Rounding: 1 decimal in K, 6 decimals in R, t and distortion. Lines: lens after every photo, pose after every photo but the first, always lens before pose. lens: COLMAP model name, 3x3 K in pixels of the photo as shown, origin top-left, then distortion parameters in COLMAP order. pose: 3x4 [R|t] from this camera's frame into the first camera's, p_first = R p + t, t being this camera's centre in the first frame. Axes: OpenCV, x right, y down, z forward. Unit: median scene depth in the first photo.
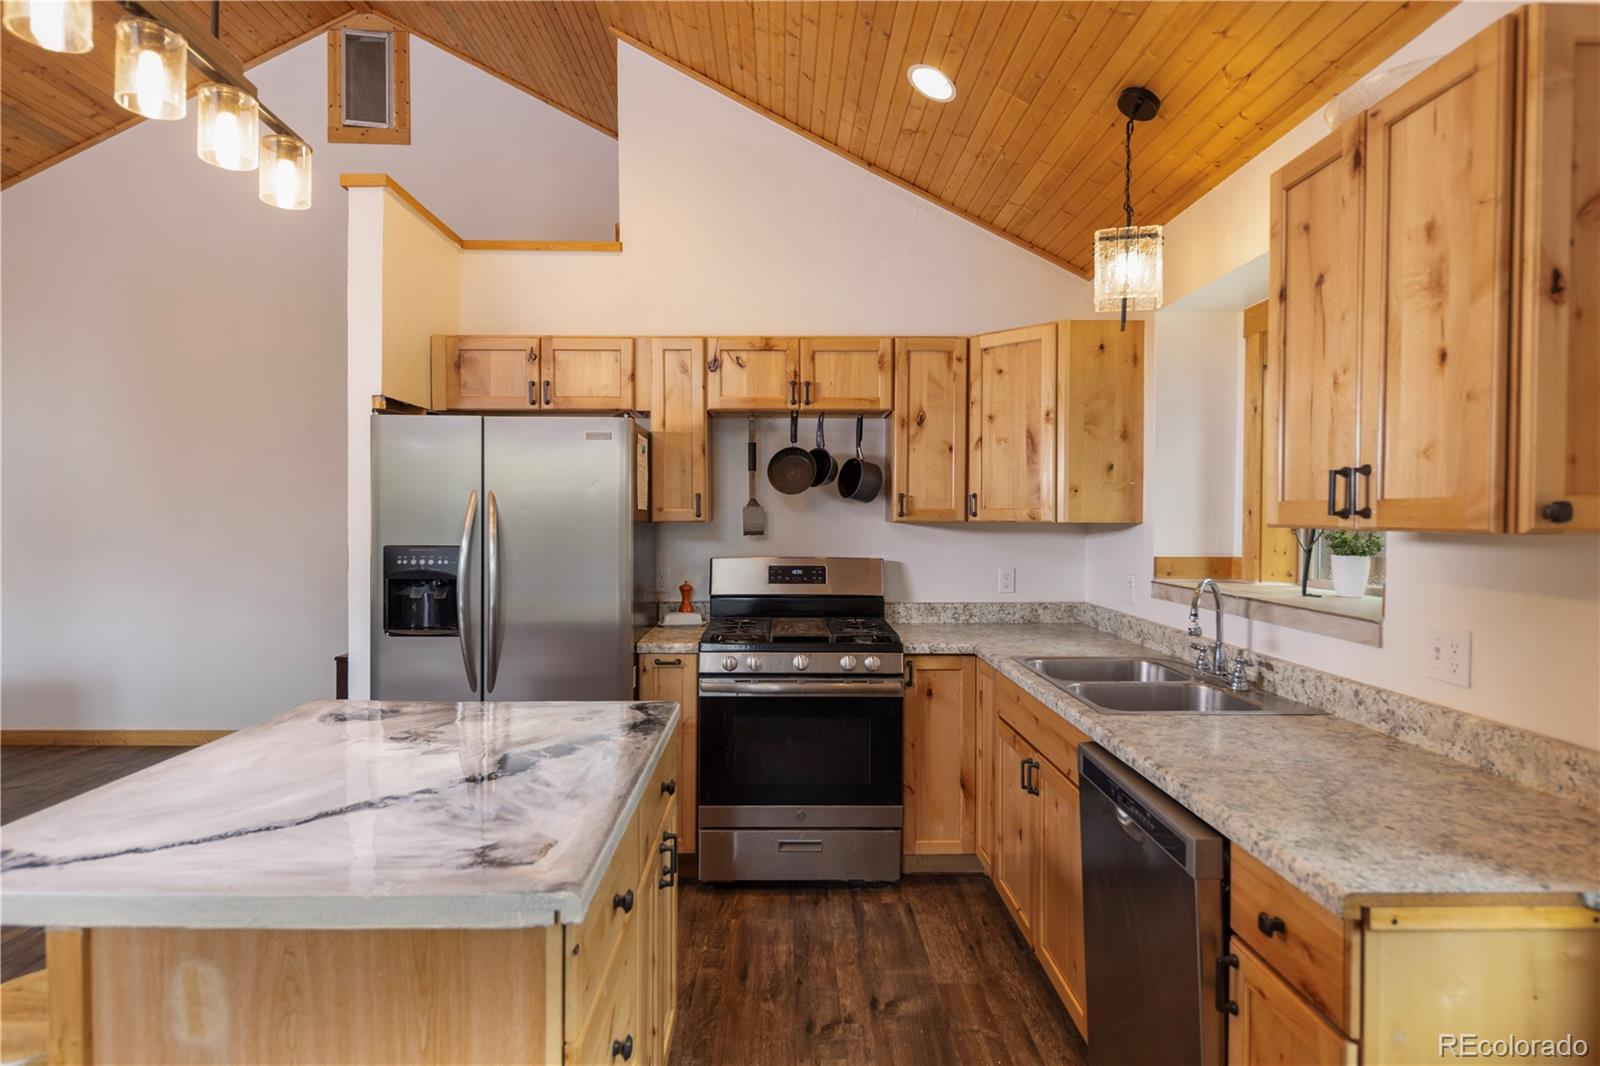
lens RADIAL K [[852.0, 0, 808.0], [0, 852.0, 513.2], [0, 0, 1]] dist [0.004541, -0.000568]
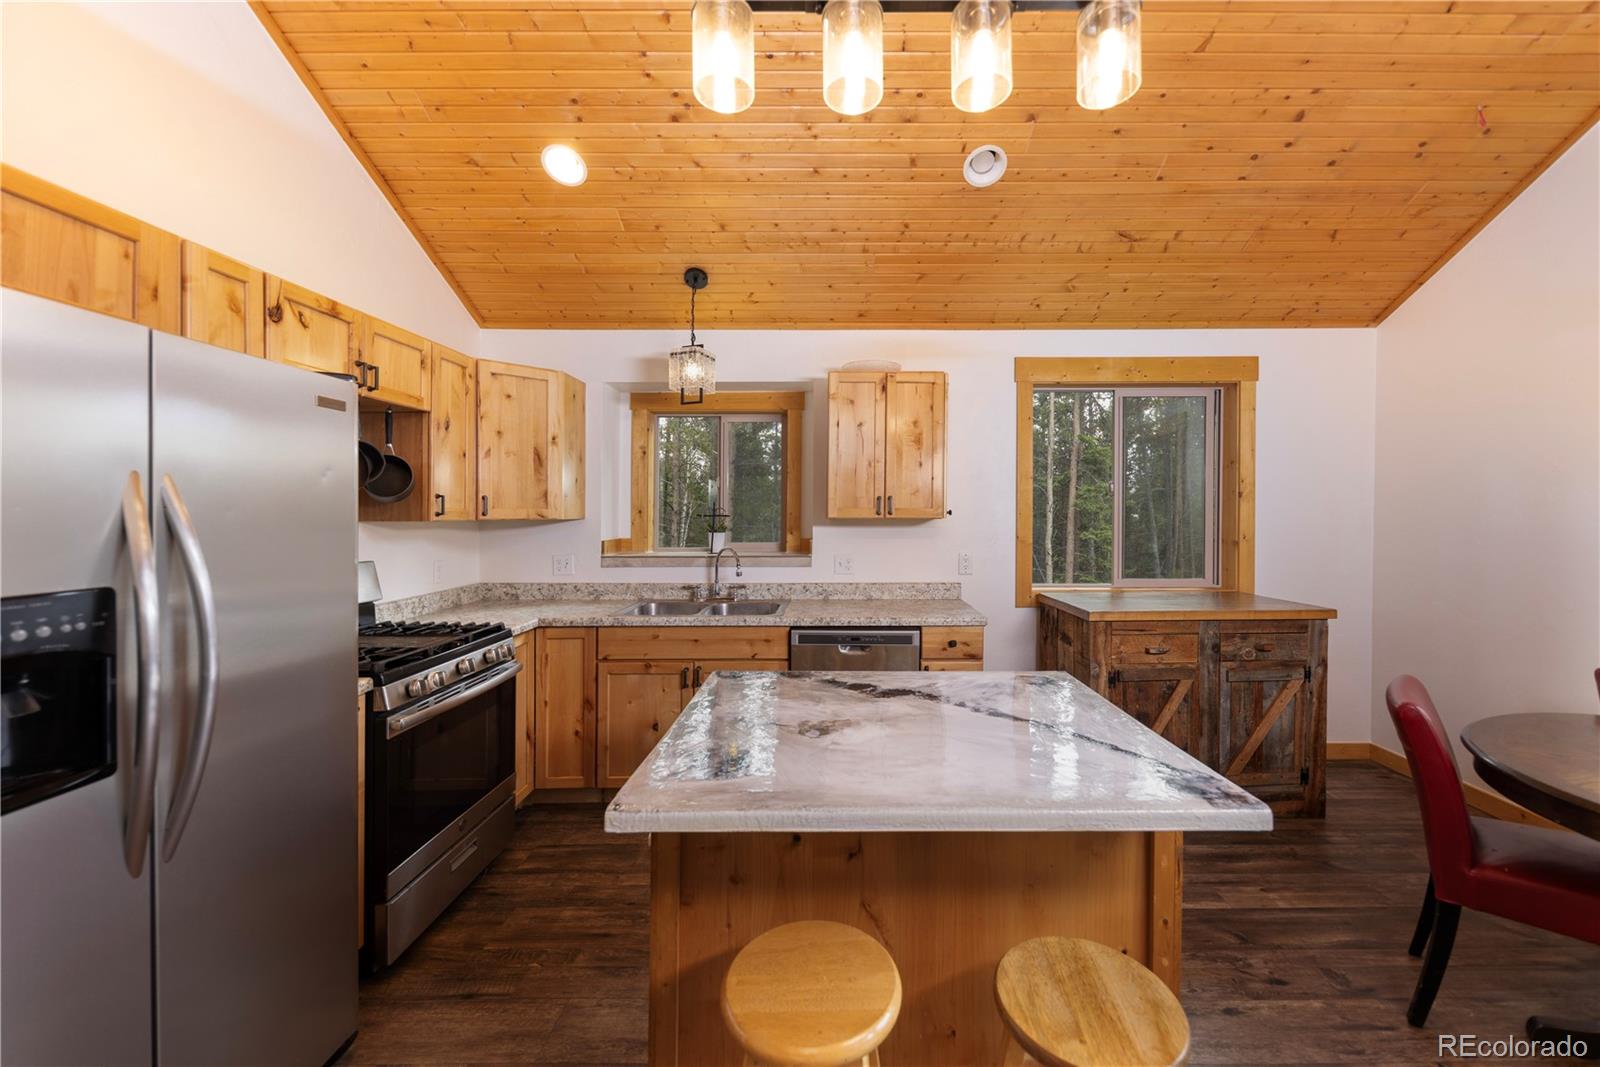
lens RADIAL K [[615.4, 0, 841.5], [0, 615.4, 513.9], [0, 0, 1]] dist [0.002272, -0.000036]
pose [[0.030966, -0.006347, 0.999500, -0.639832], [0.000385, 0.999980, 0.006339, -0.003715], [-0.999520, 0.000189, 0.030967, 0.496407]]
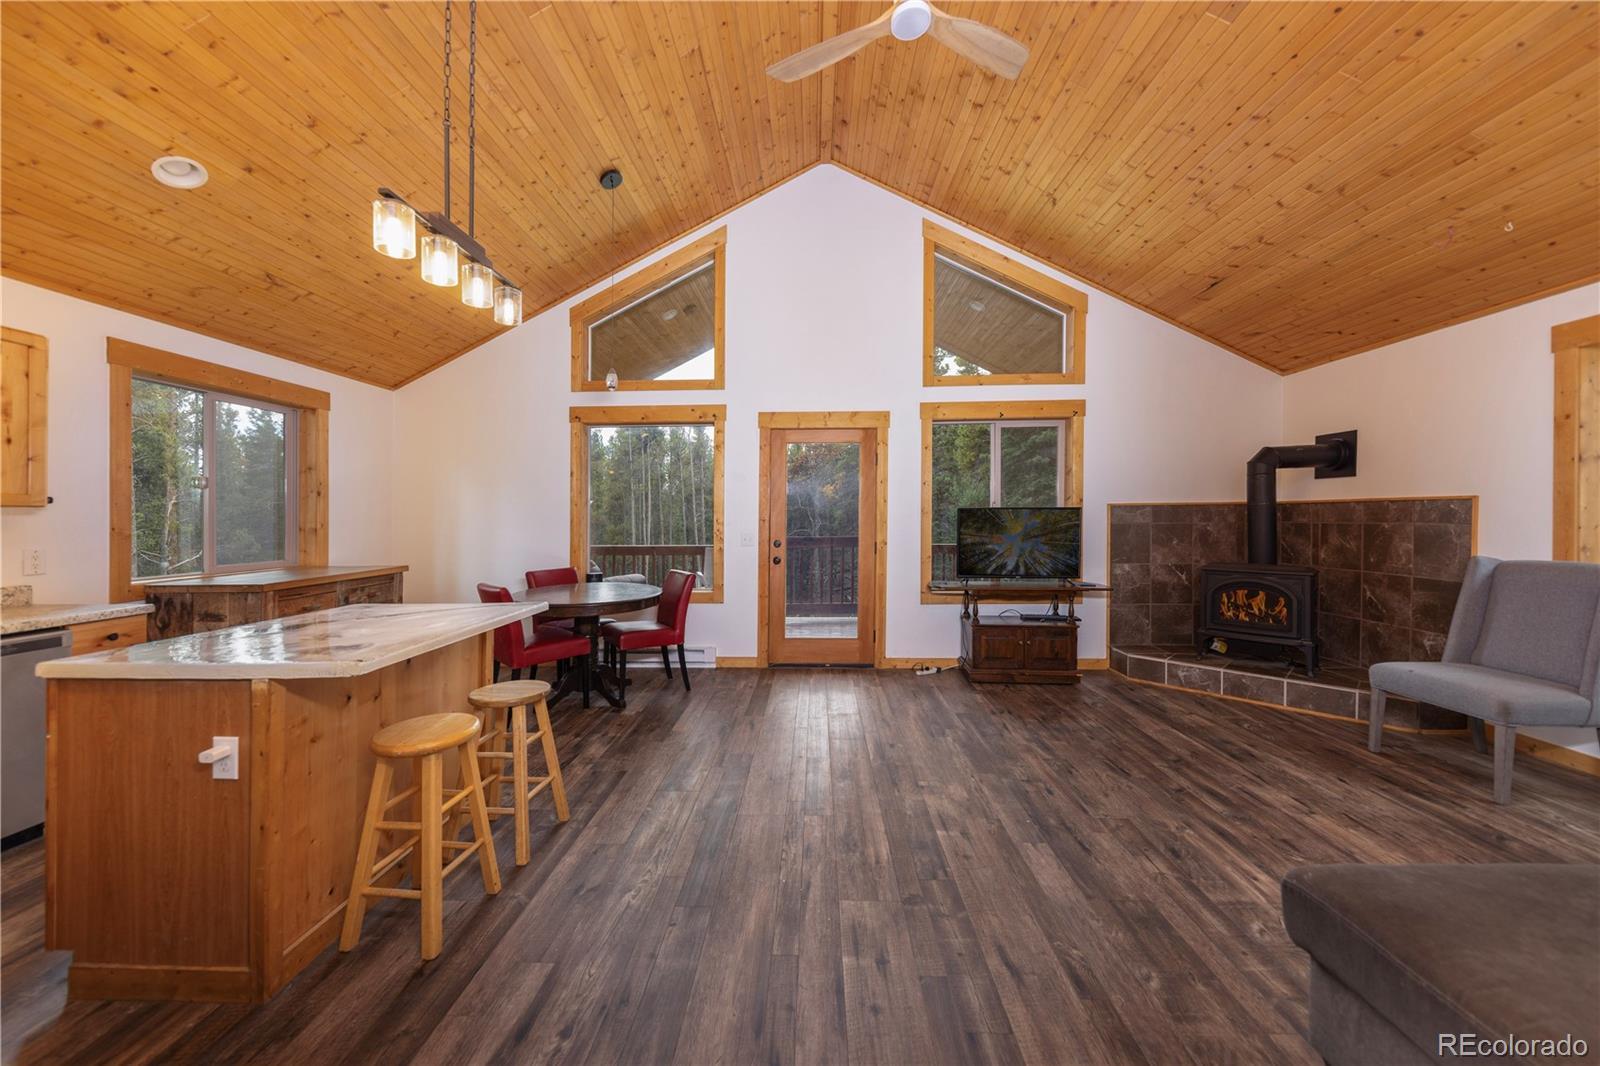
lens RADIAL K [[569.8, 0, 767.6], [0, 569.8, 529.5], [0, 0, 1]] dist [0.008465, -0.004643]
pose [[-0.992955, -0.000047, 0.118494, -0.715919], [0.002147, 0.999829, 0.018389, 0.030524], [-0.118475, 0.018514, -0.992784, 1.009043]]
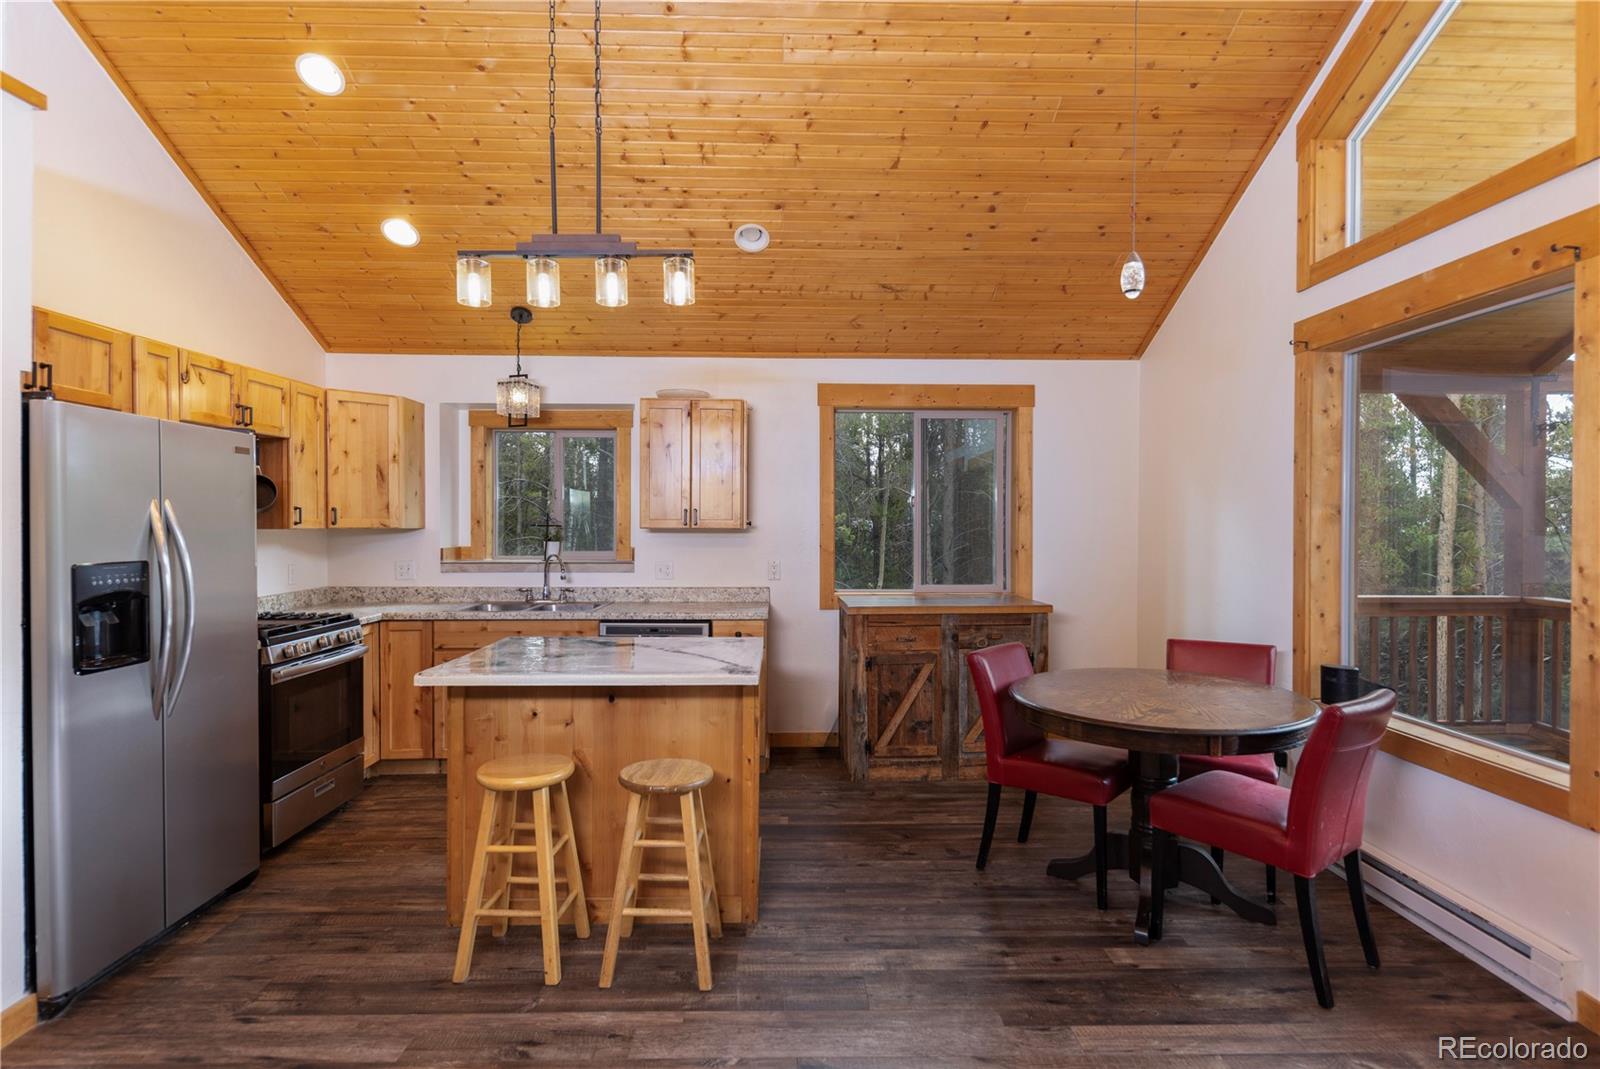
lens RADIAL K [[777.7, 0, 792.2], [0, 777.7, 545.0], [0, 0, 1]] dist [0.003172, 0.000442]
pose [[0.006095, -0.030197, 0.999525, -1.045956], [-0.003392, 0.999538, 0.030218, -0.003885], [-0.999976, -0.003575, 0.005990, 0.275510]]
